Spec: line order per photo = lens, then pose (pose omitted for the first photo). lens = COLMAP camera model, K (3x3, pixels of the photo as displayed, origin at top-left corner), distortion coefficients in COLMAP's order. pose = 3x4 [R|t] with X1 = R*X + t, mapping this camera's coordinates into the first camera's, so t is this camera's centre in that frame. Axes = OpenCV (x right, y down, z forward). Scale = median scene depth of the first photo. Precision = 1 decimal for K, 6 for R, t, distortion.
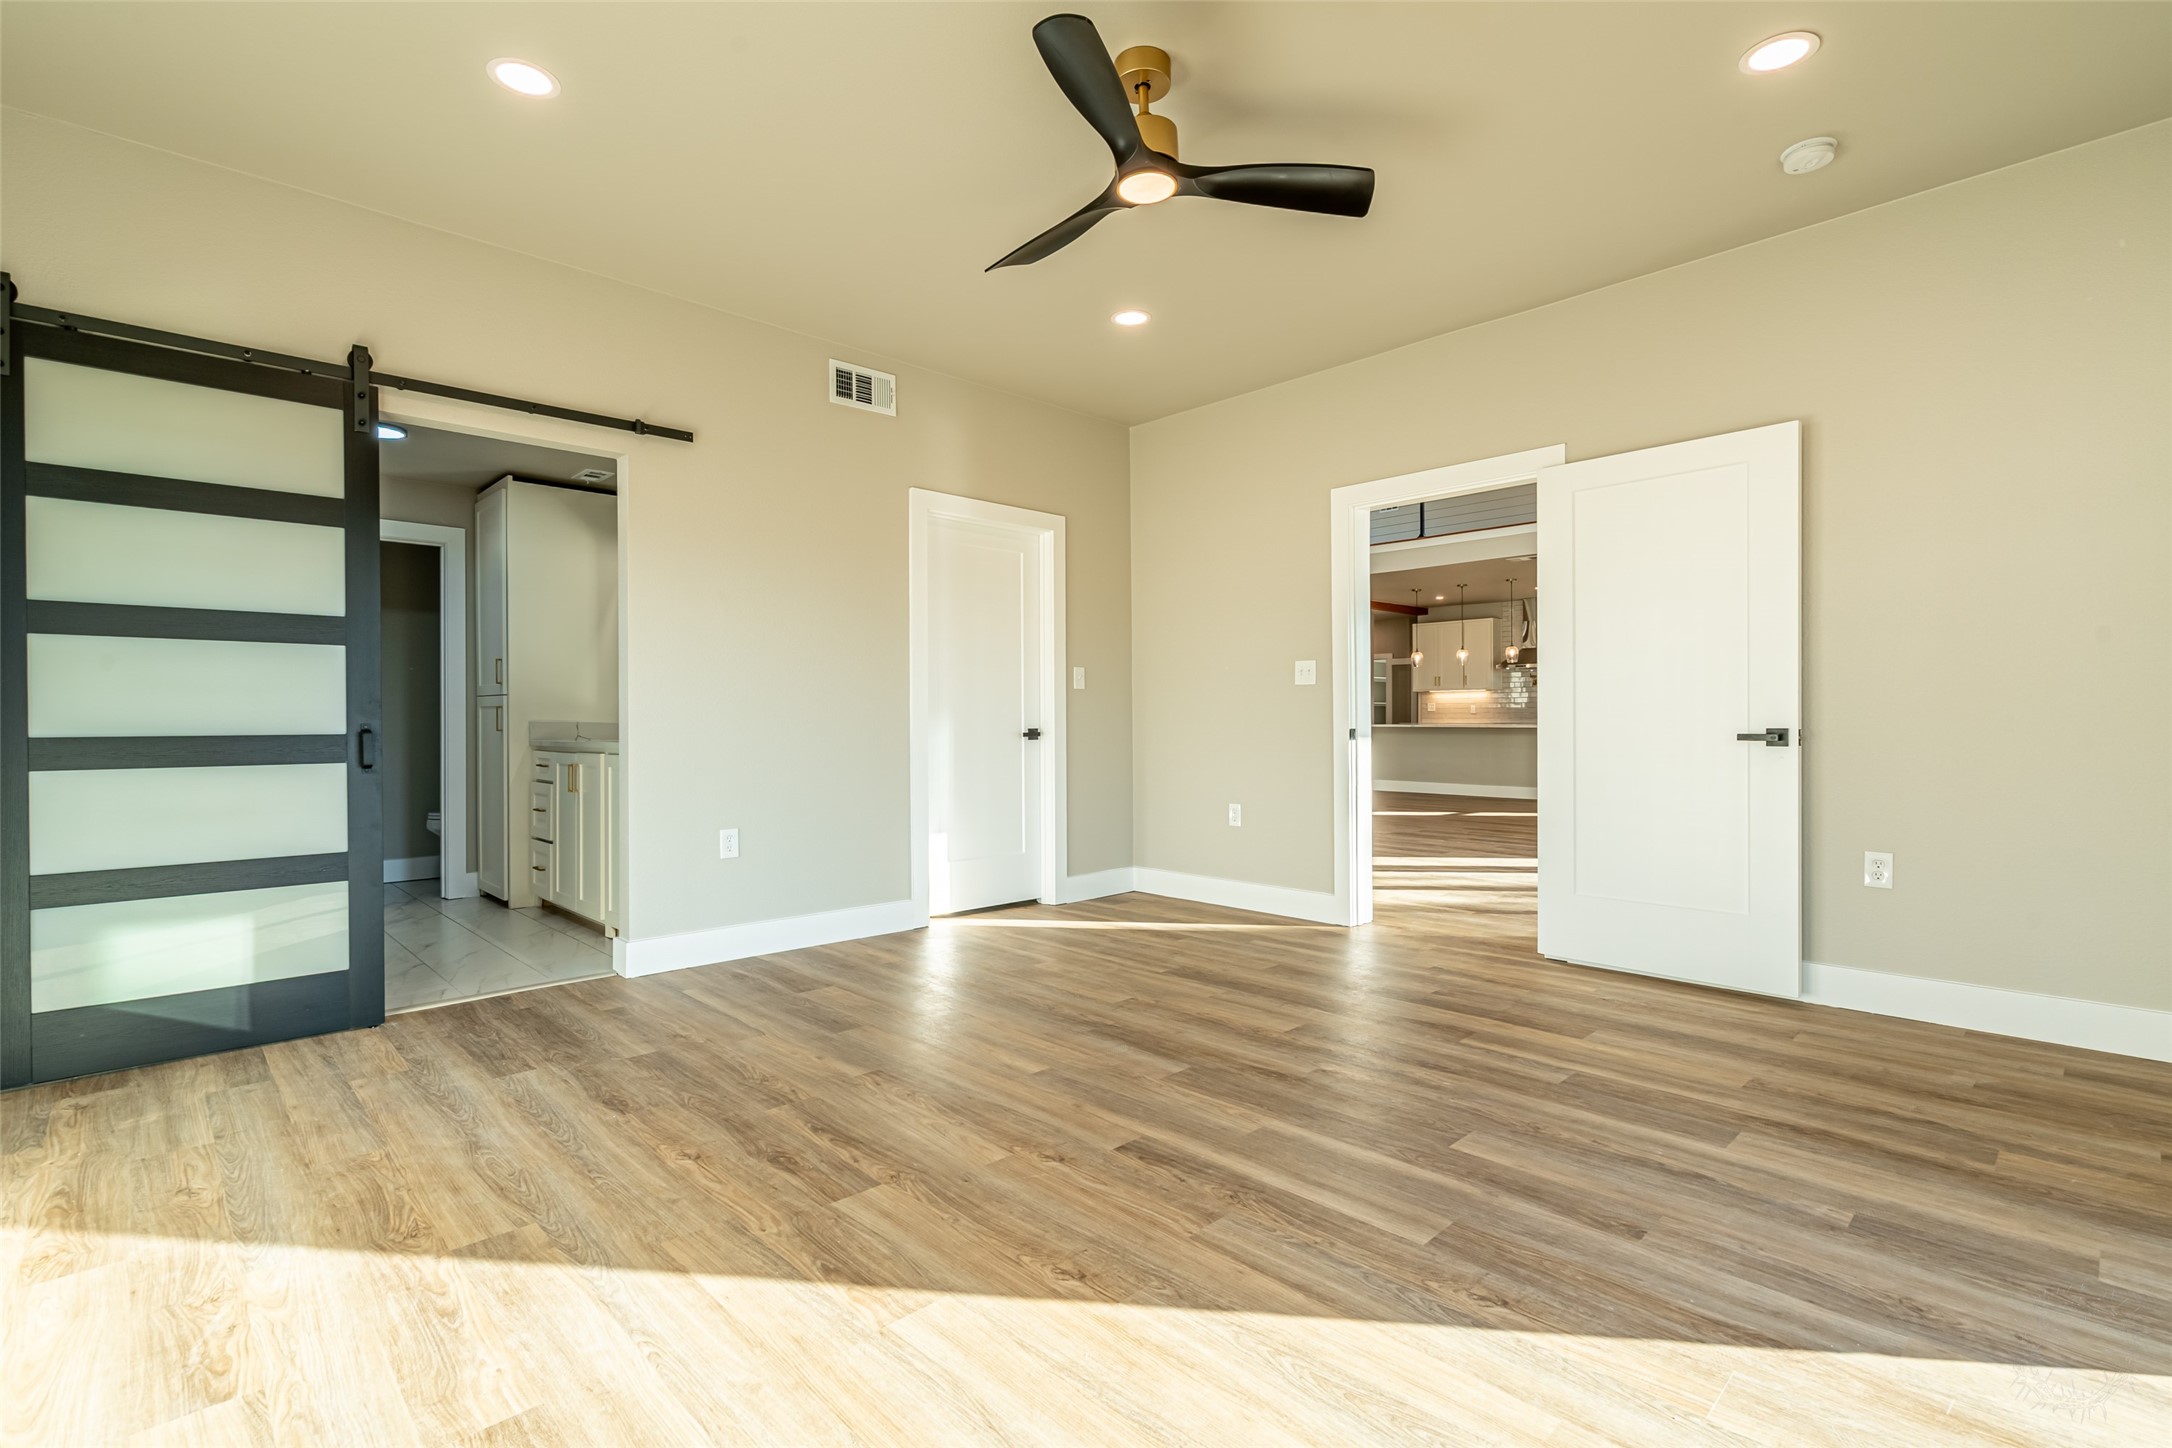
lens RADIAL K [[989.6, 0, 1093.6], [0, 989.6, 710.3], [0, 0, 1]] dist [-0.004433, 0.001141]
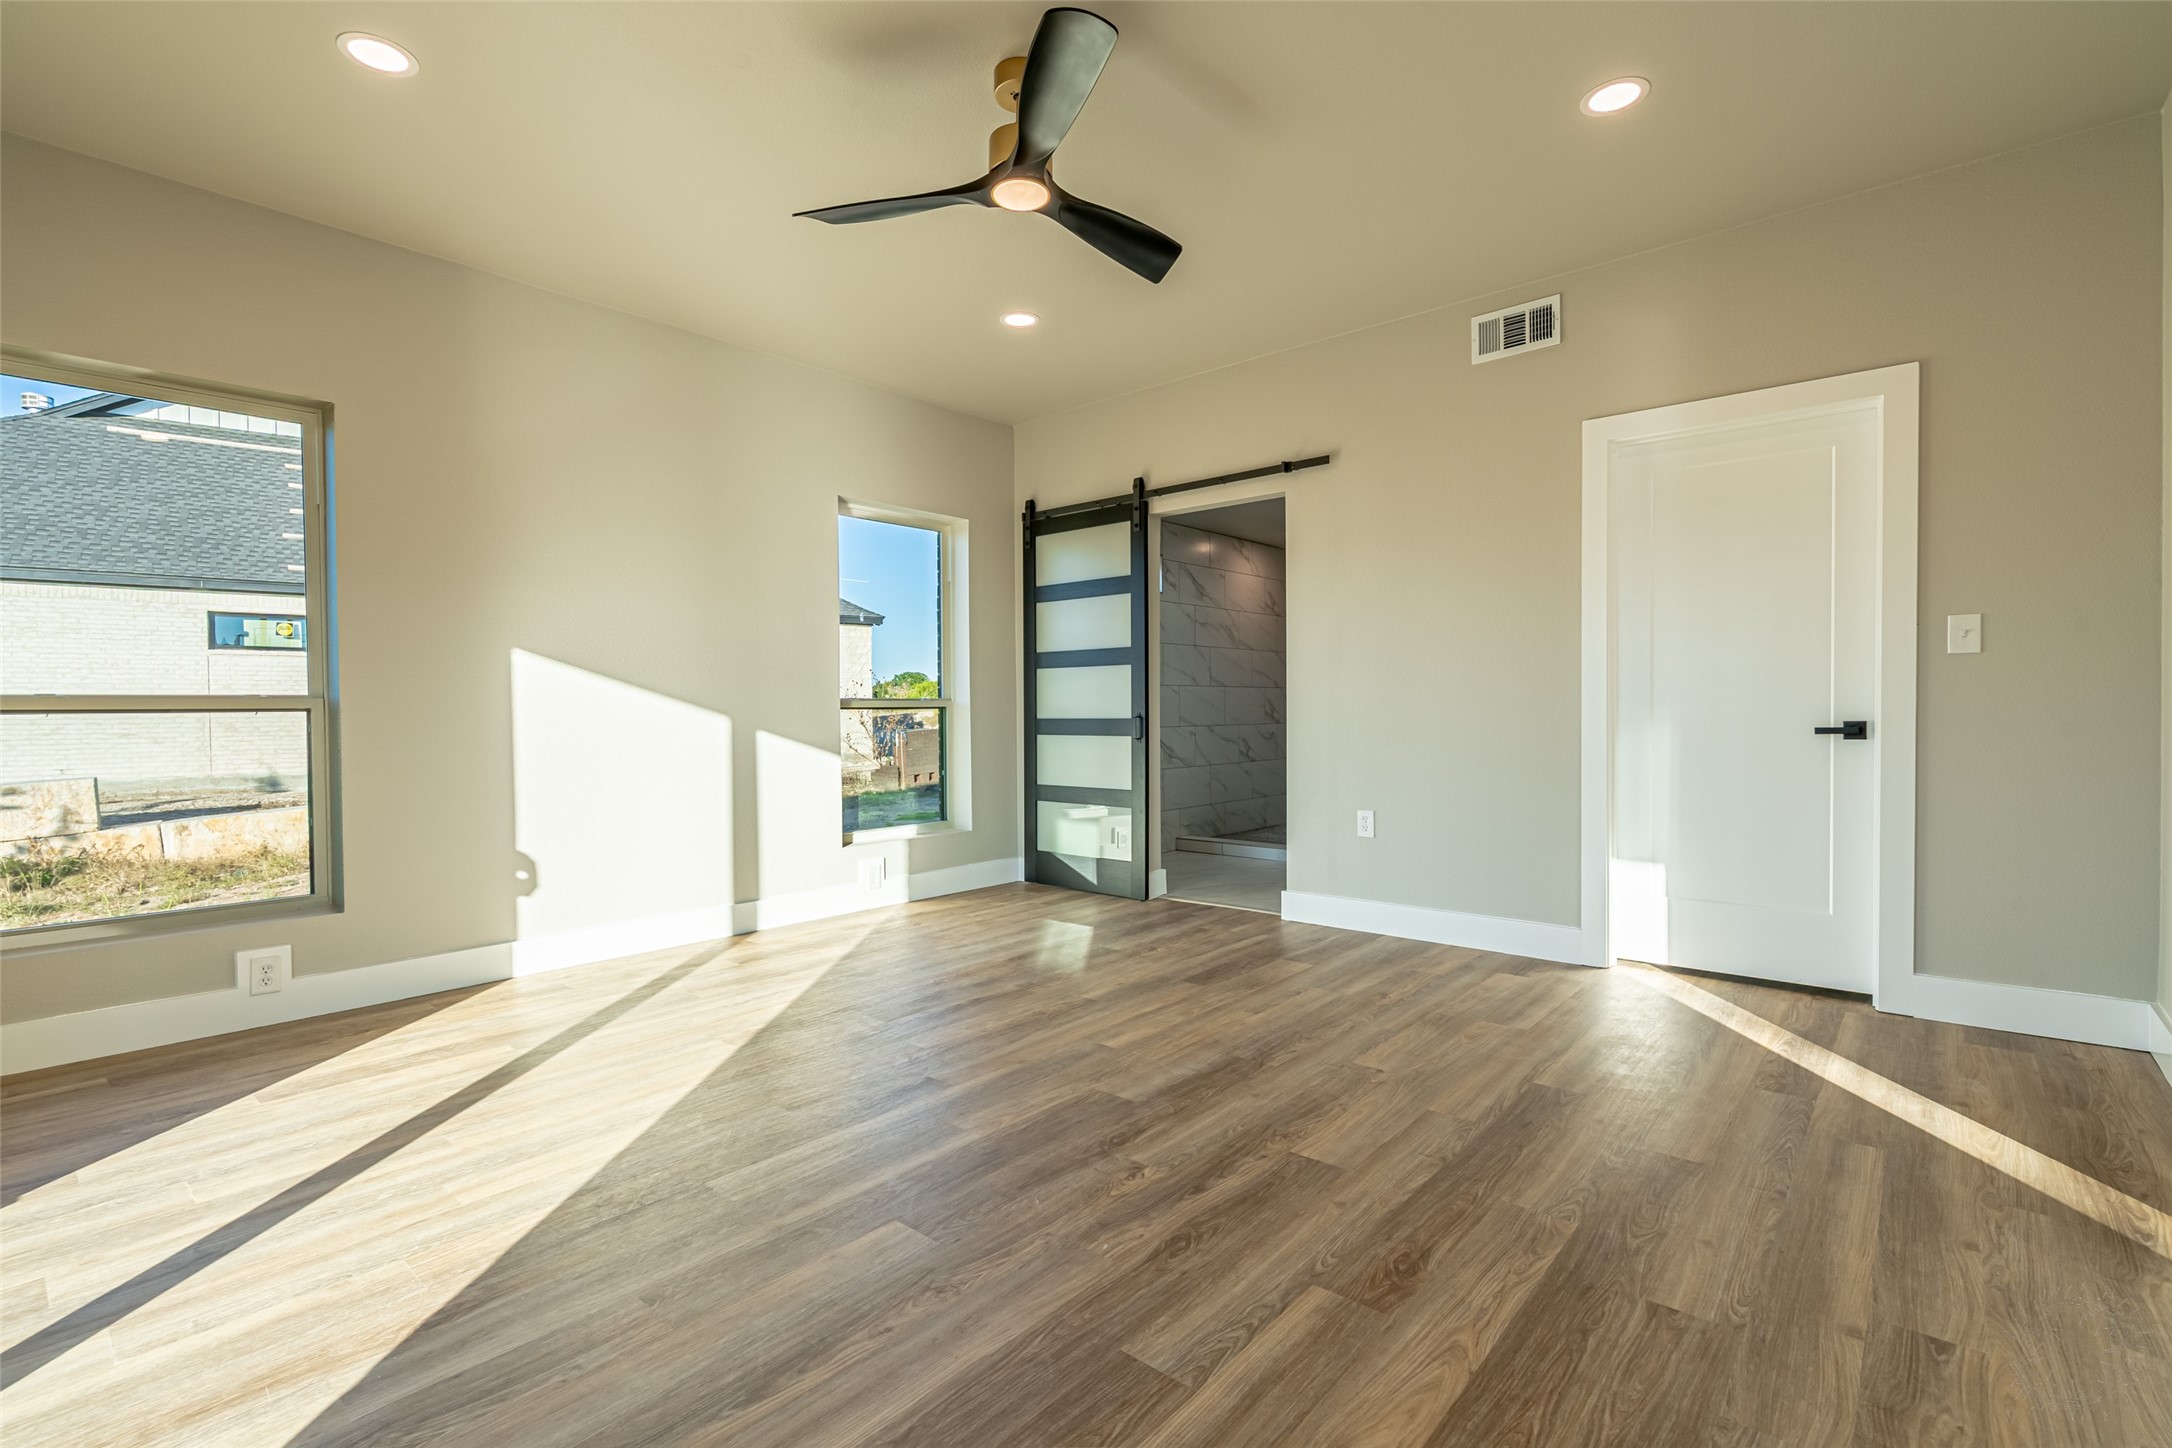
lens RADIAL K [[989.6, 0, 1098.2], [0, 989.6, 706.1], [0, 0, 1]] dist [-0.004433, 0.001141]
pose [[0.096392, 0.000585, -0.995343, 0.921156], [0.016172, 0.999867, 0.002154, -0.000451], [0.995212, -0.016304, 0.096369, 0.827081]]
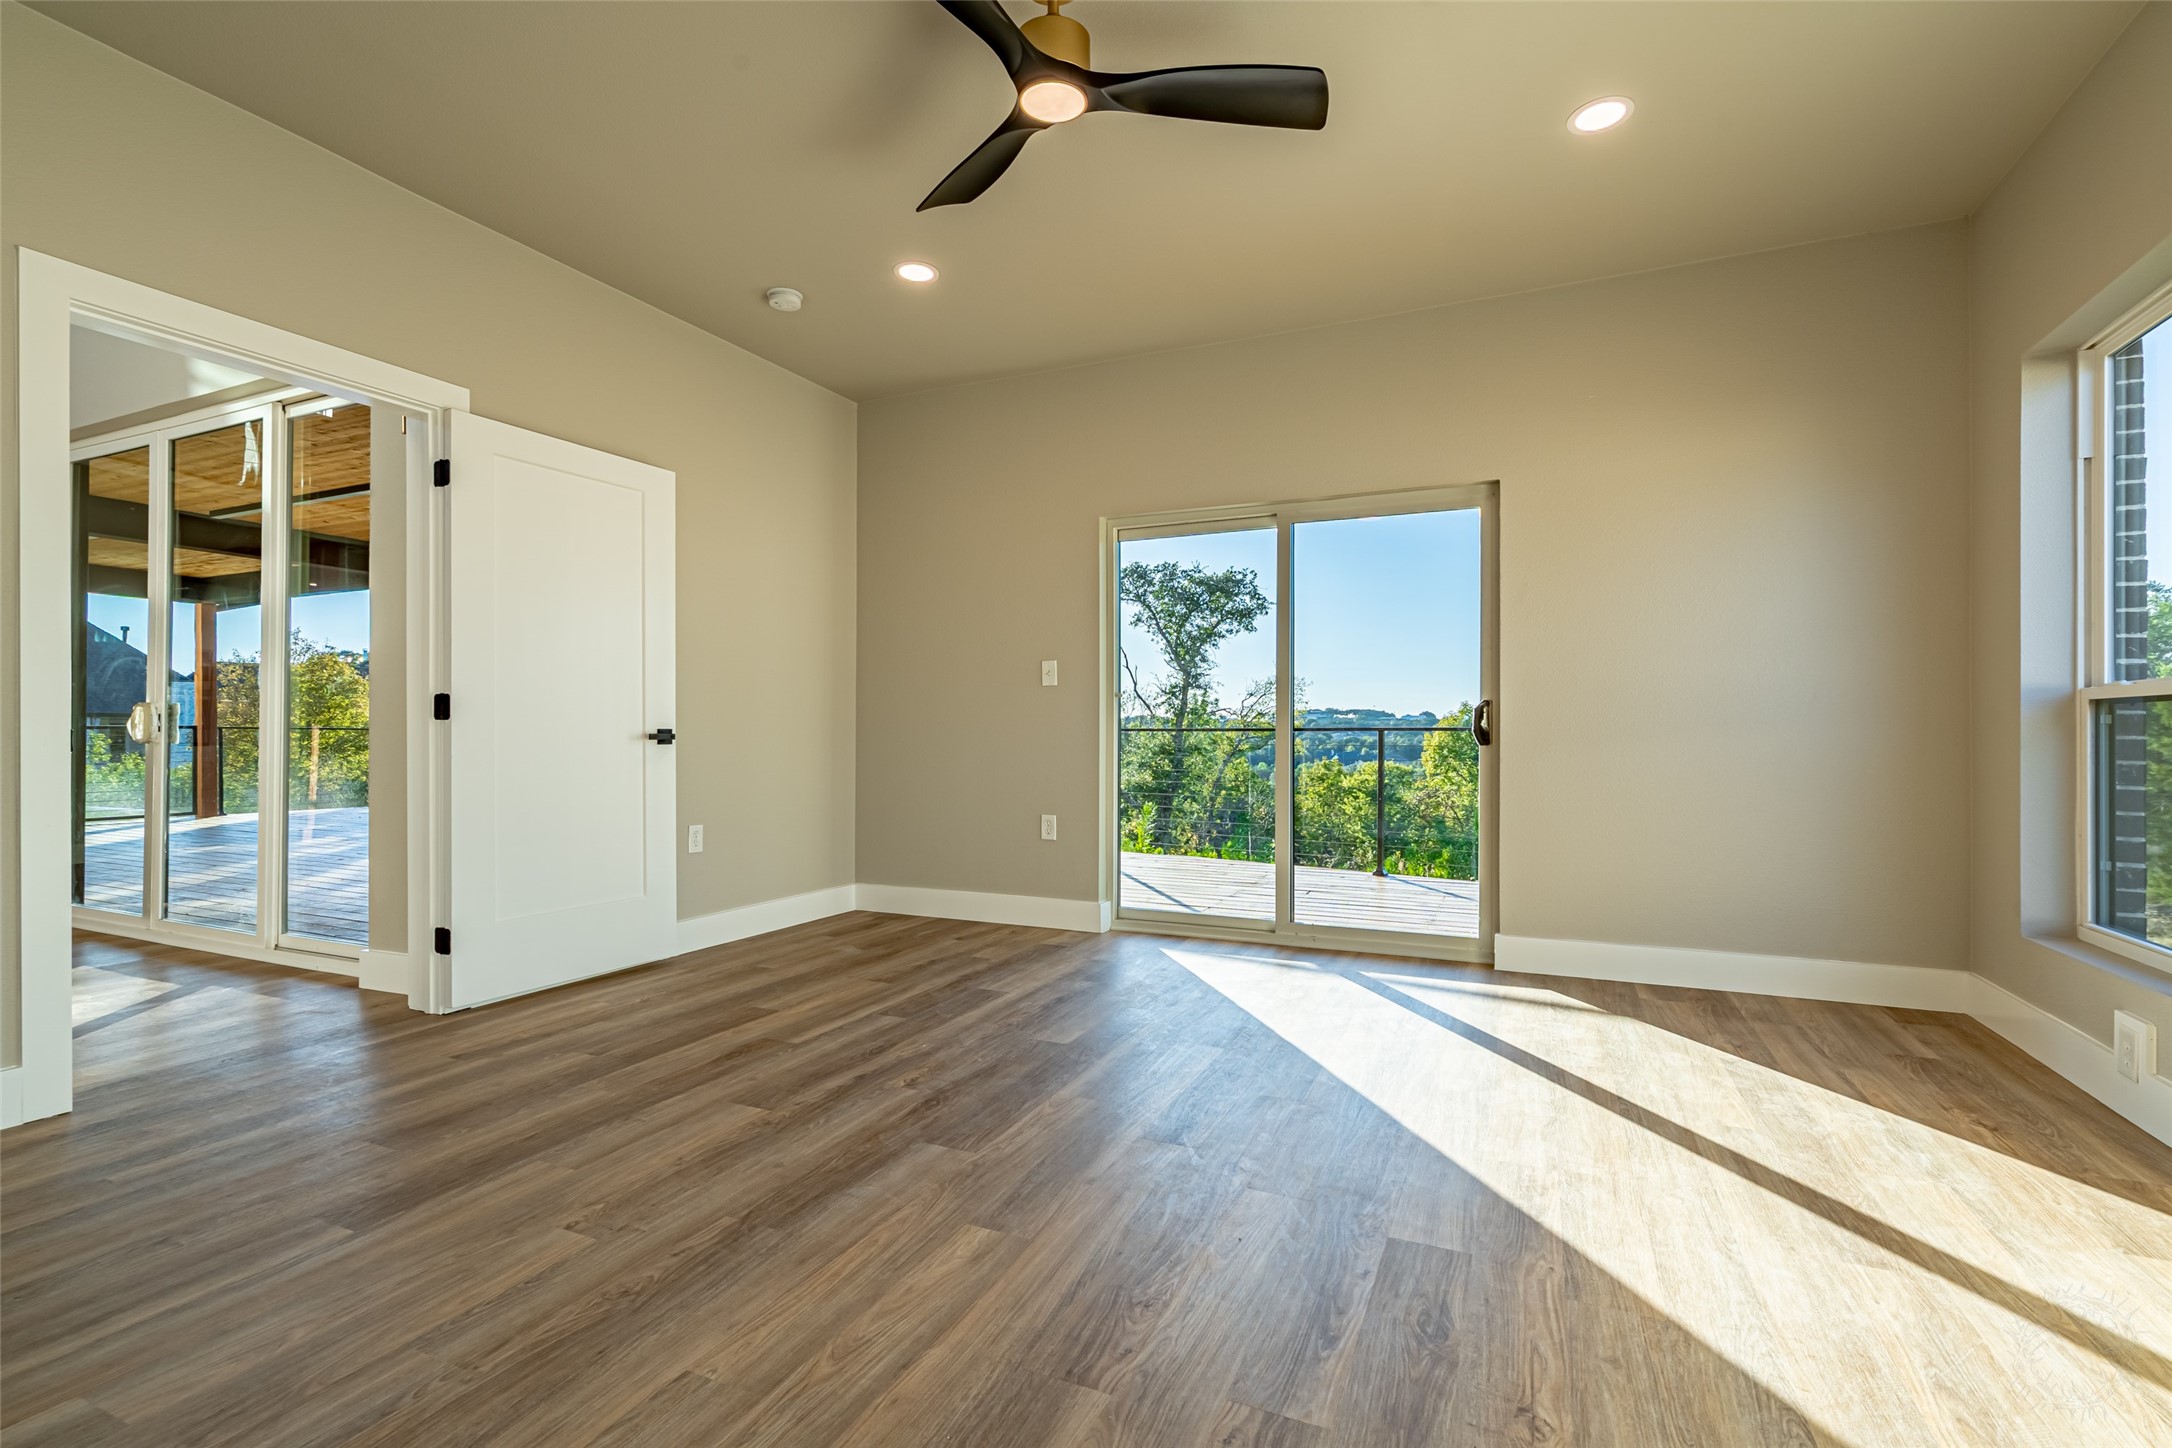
lens RADIAL K [[989.6, 0, 1077.0], [0, 989.6, 723.6], [0, 0, 1]] dist [-0.004433, 0.001141]
pose [[-0.354922, 0.014947, 0.934776, -0.647289], [-0.005901, 0.999816, -0.018227, 0.035261], [-0.934877, -0.011985, -0.354769, 1.092190]]
